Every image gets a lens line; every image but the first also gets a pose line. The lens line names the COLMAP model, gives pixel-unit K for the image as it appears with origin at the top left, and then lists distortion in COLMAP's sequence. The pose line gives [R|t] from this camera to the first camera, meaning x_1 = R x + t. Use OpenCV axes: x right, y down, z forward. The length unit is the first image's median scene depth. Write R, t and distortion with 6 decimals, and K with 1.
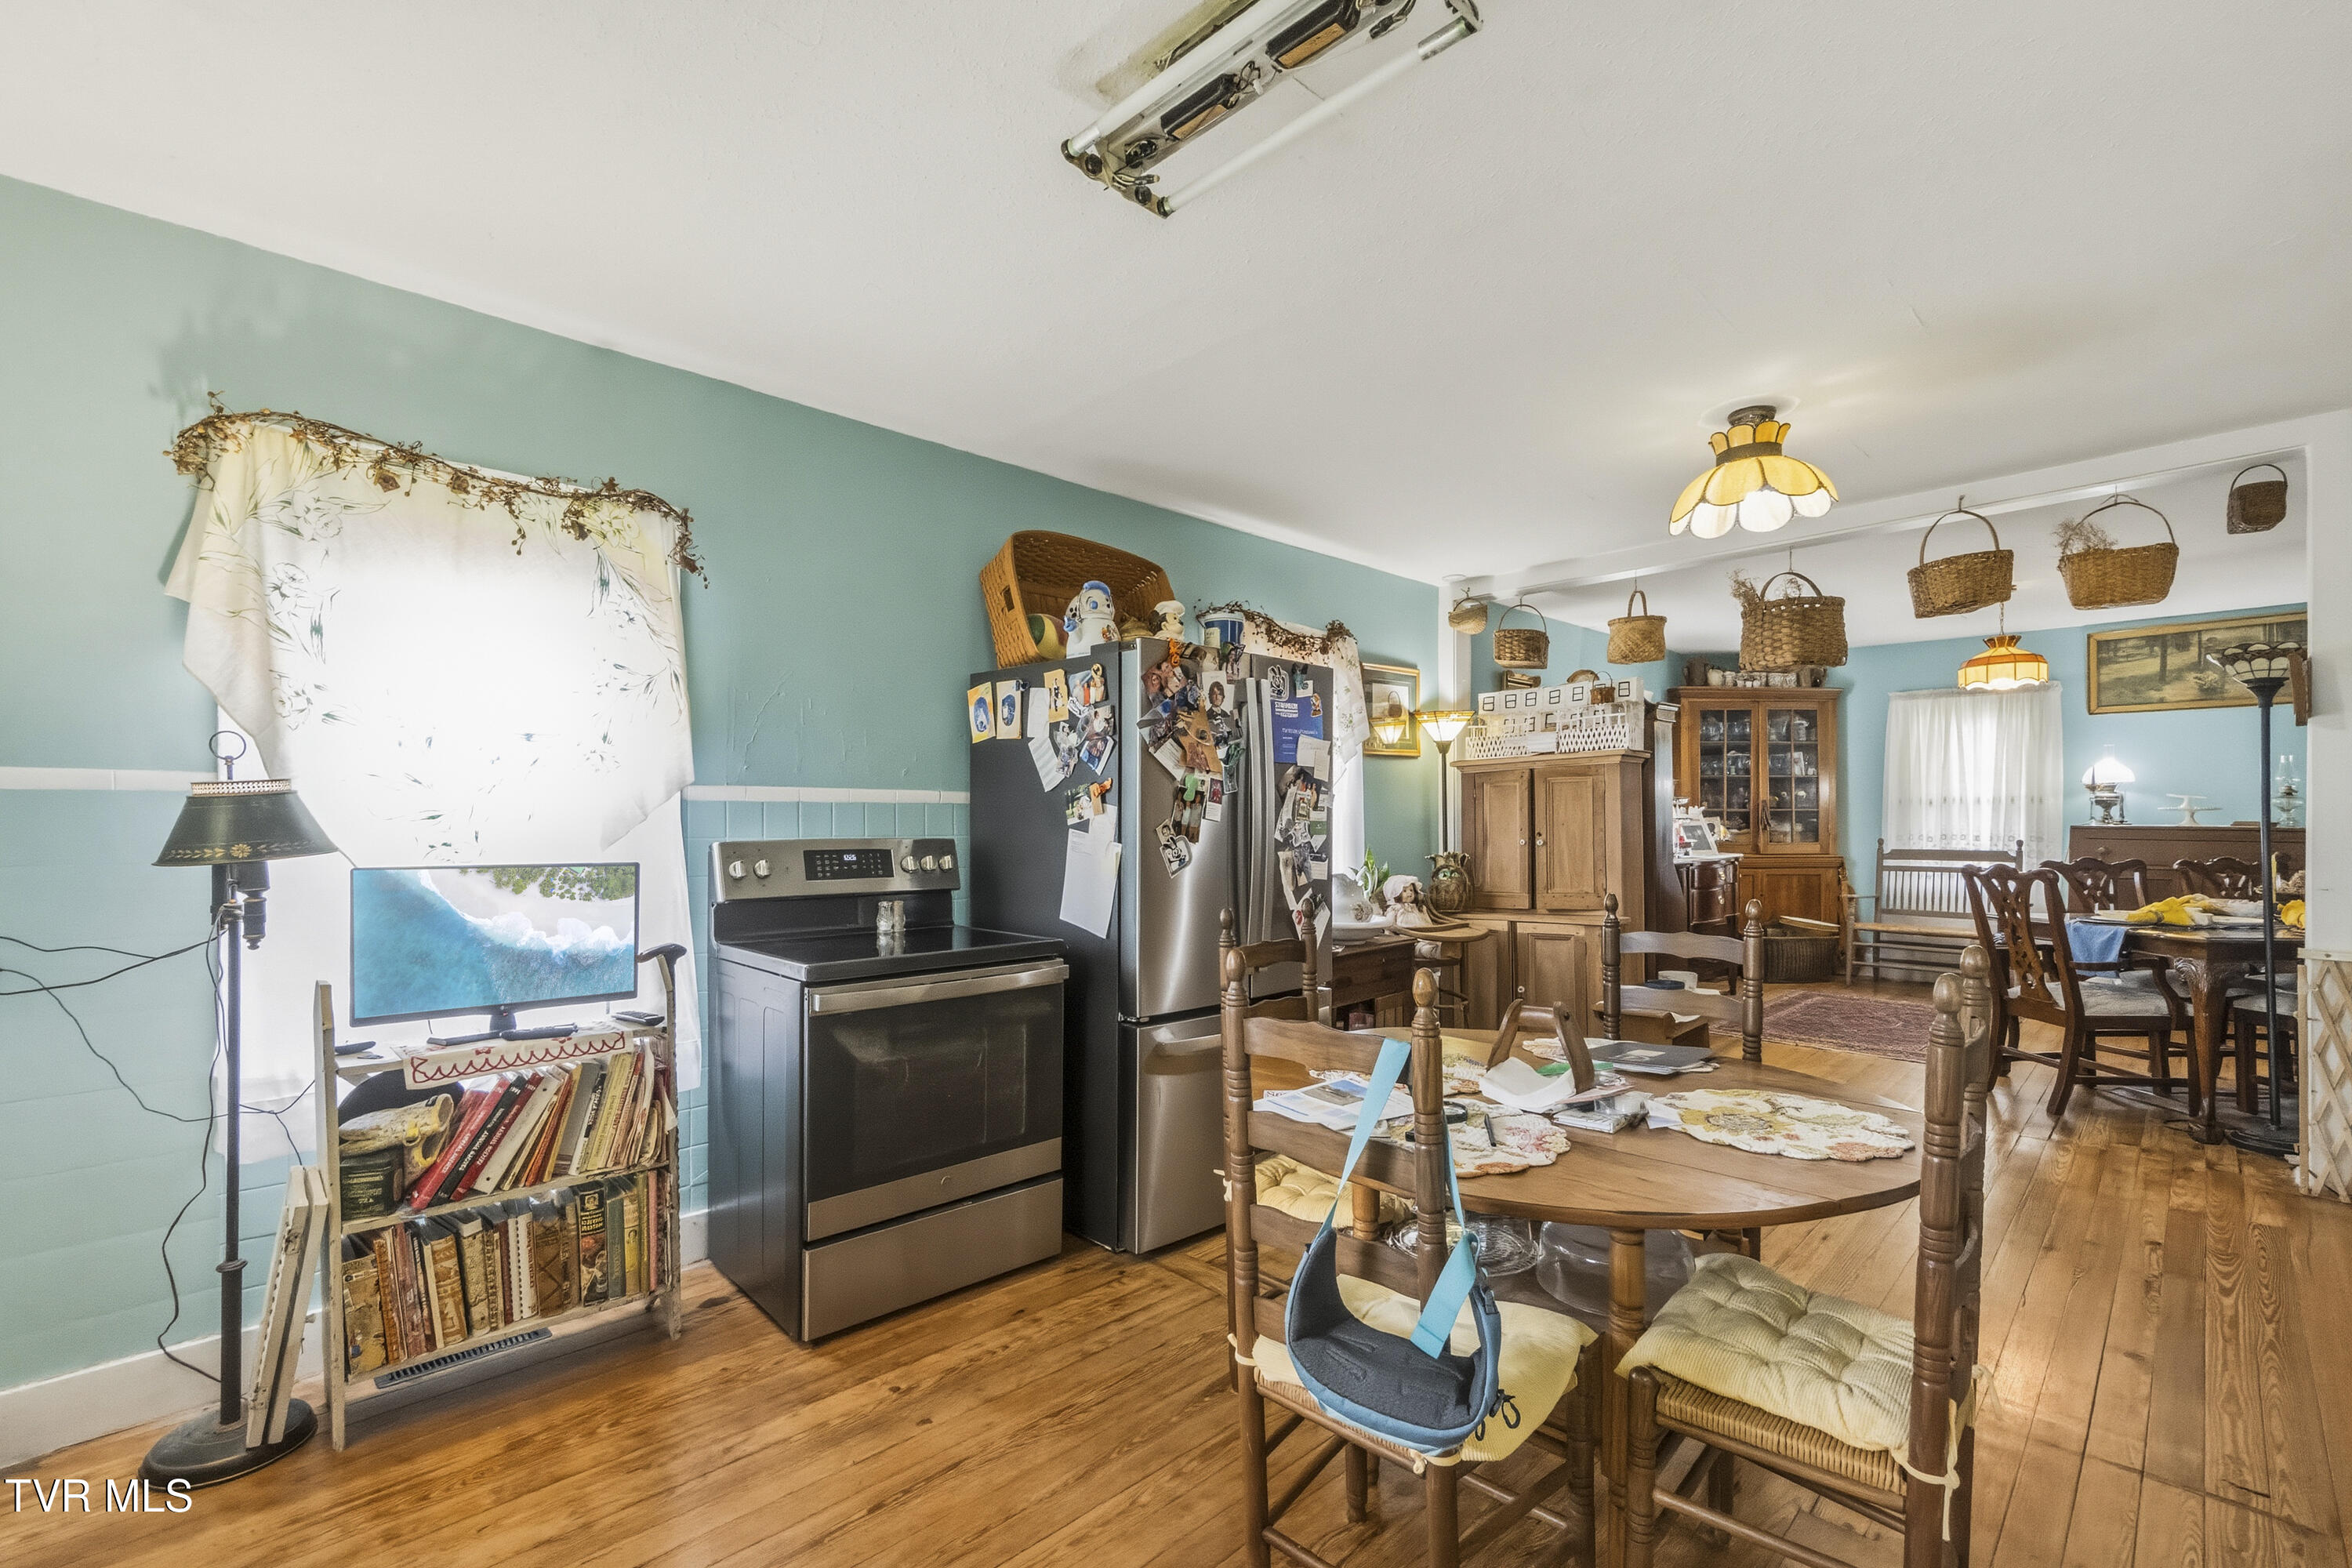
lens RADIAL K [[1043.8, 0, 1155.5], [0, 1043.8, 819.6], [0, 0, 1]] dist [-0.000334, -0.000126]
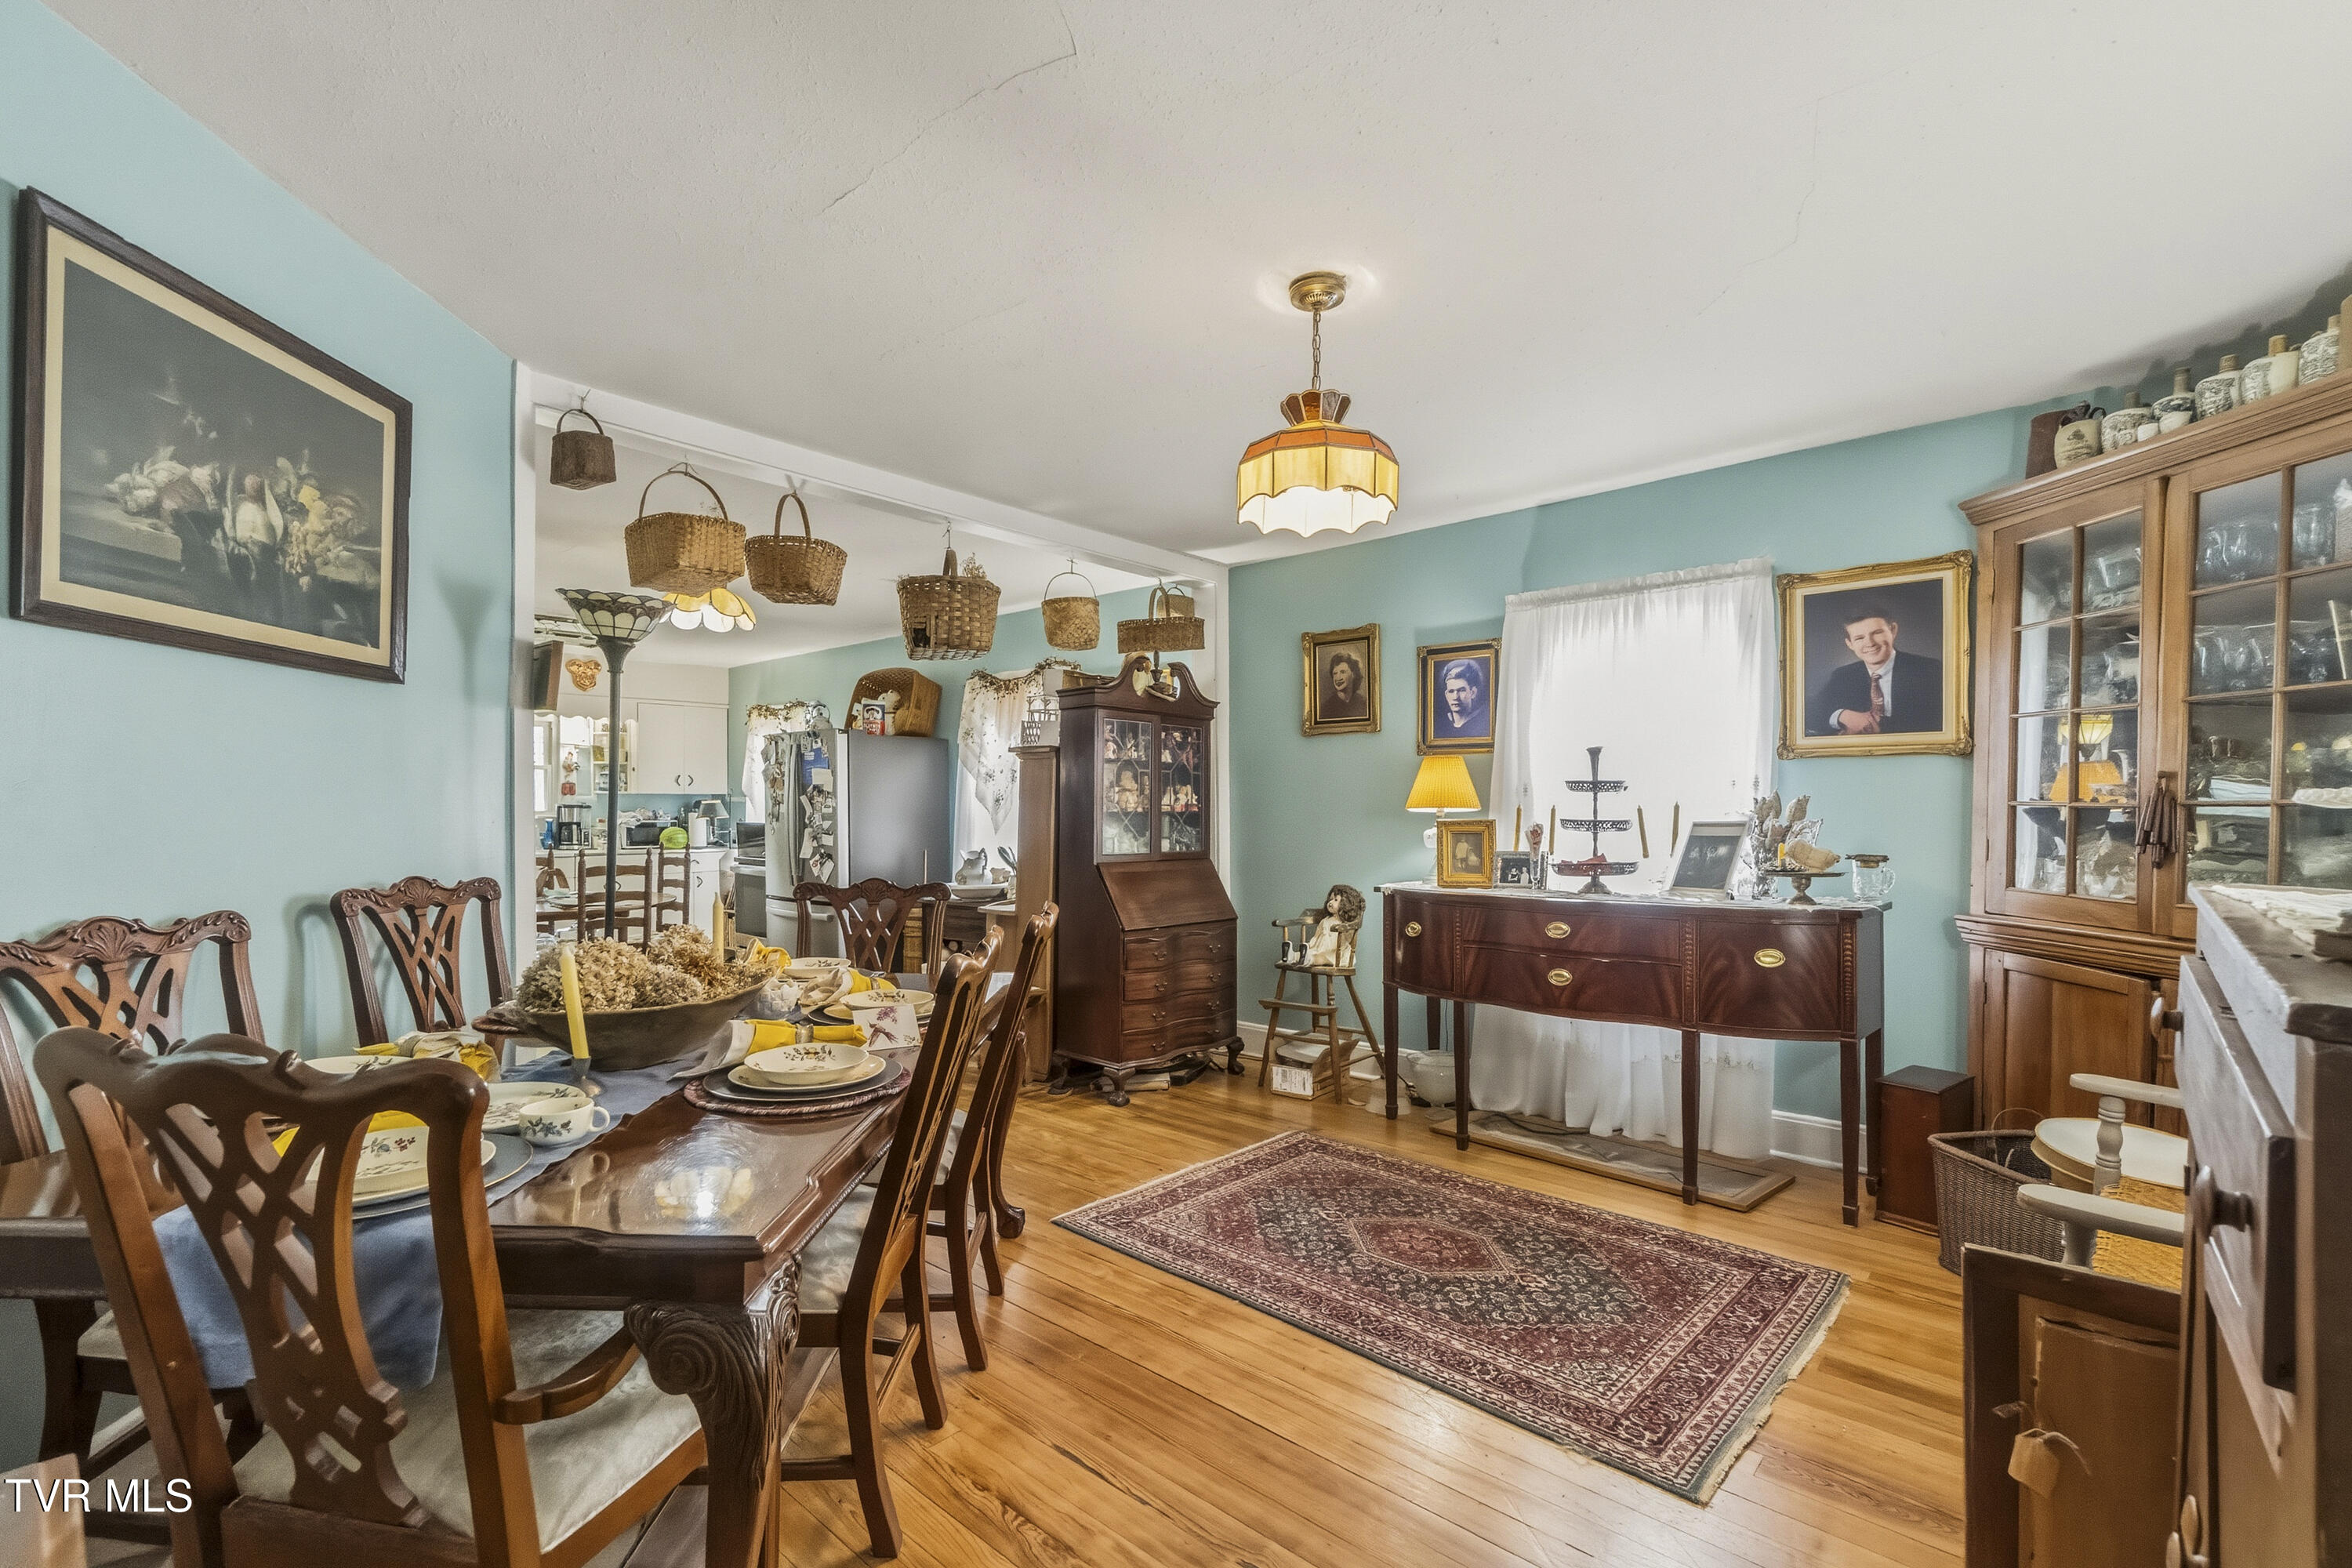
lens RADIAL K [[1043.8, 0, 1155.5], [0, 1043.8, 819.6], [0, 0, 1]] dist [-0.000334, -0.000126]
pose [[0.043028, 0.014288, -0.998972, 1.052367], [-0.003913, 0.999892, 0.014133, -0.008287], [0.999066, 0.003301, 0.043079, 0.780019]]
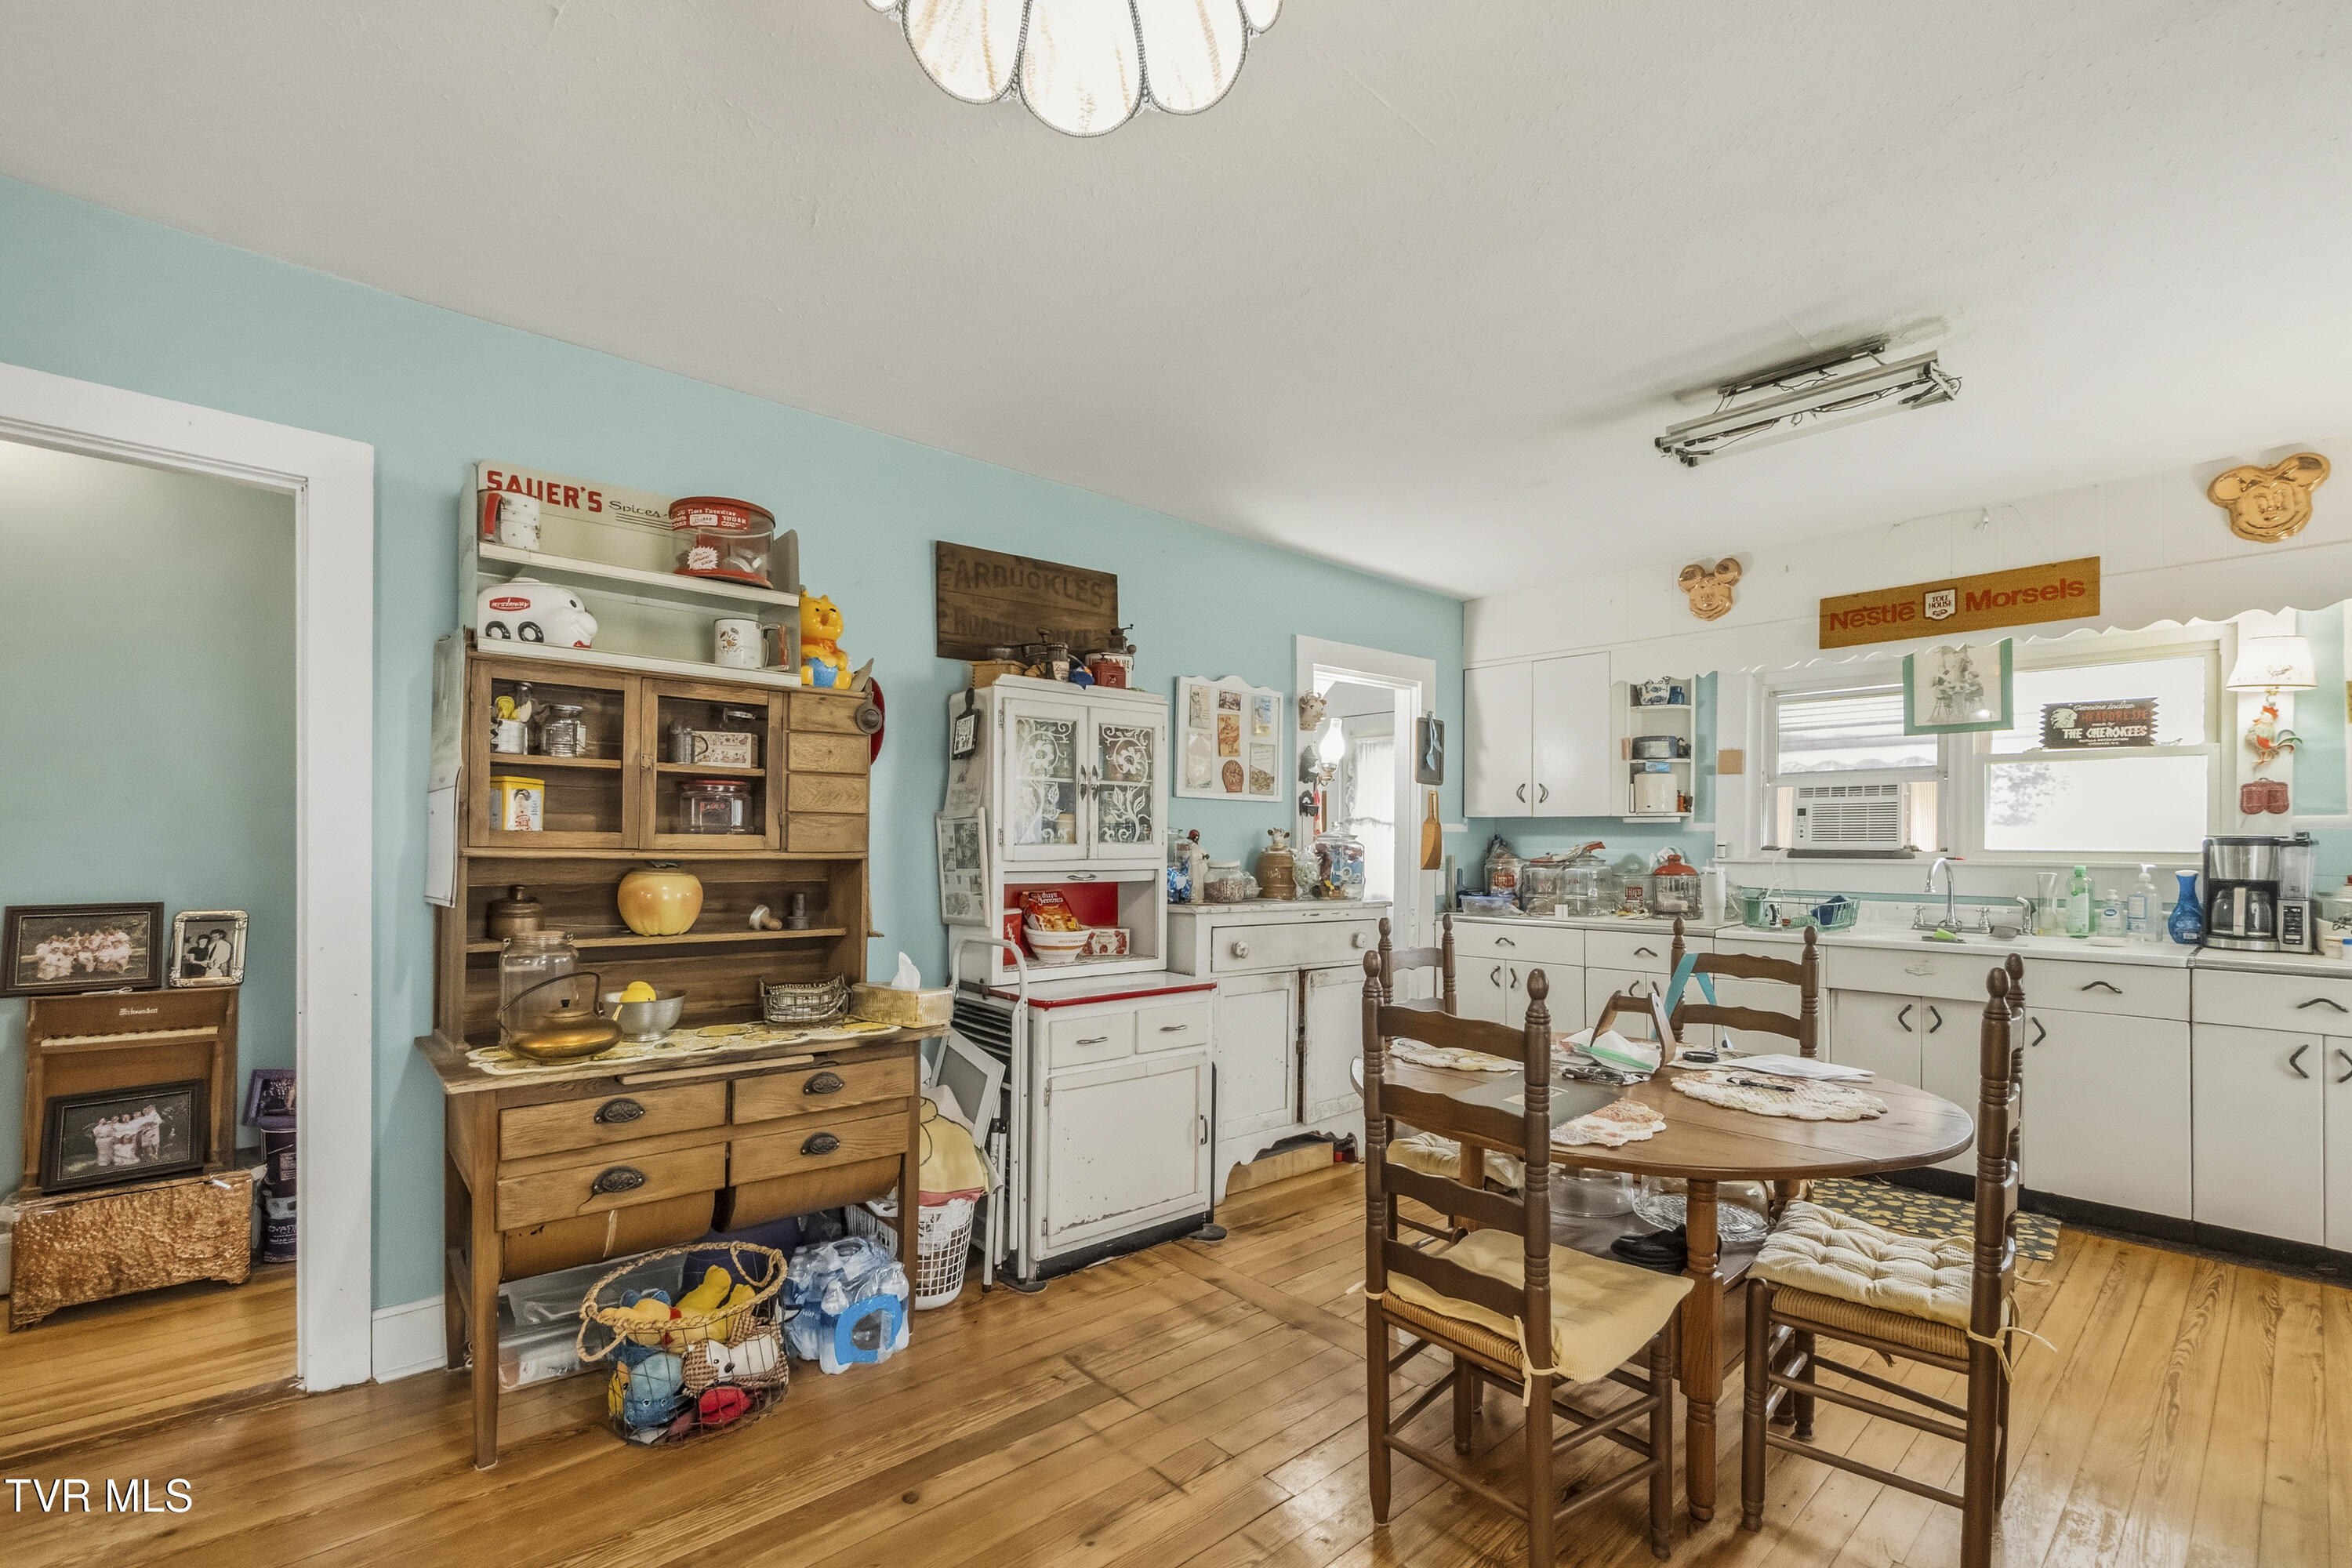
lens RADIAL K [[1038.0, 0, 1150.0], [0, 1038.0, 847.2], [0, 0, 1]] dist [-0.000731, -0.000182]
pose [[-0.998760, -0.001517, 0.049759, 0.258989], [-0.001337, 0.999992, 0.003648, -0.001744], [-0.049764, 0.003577, -0.998755, 0.653769]]
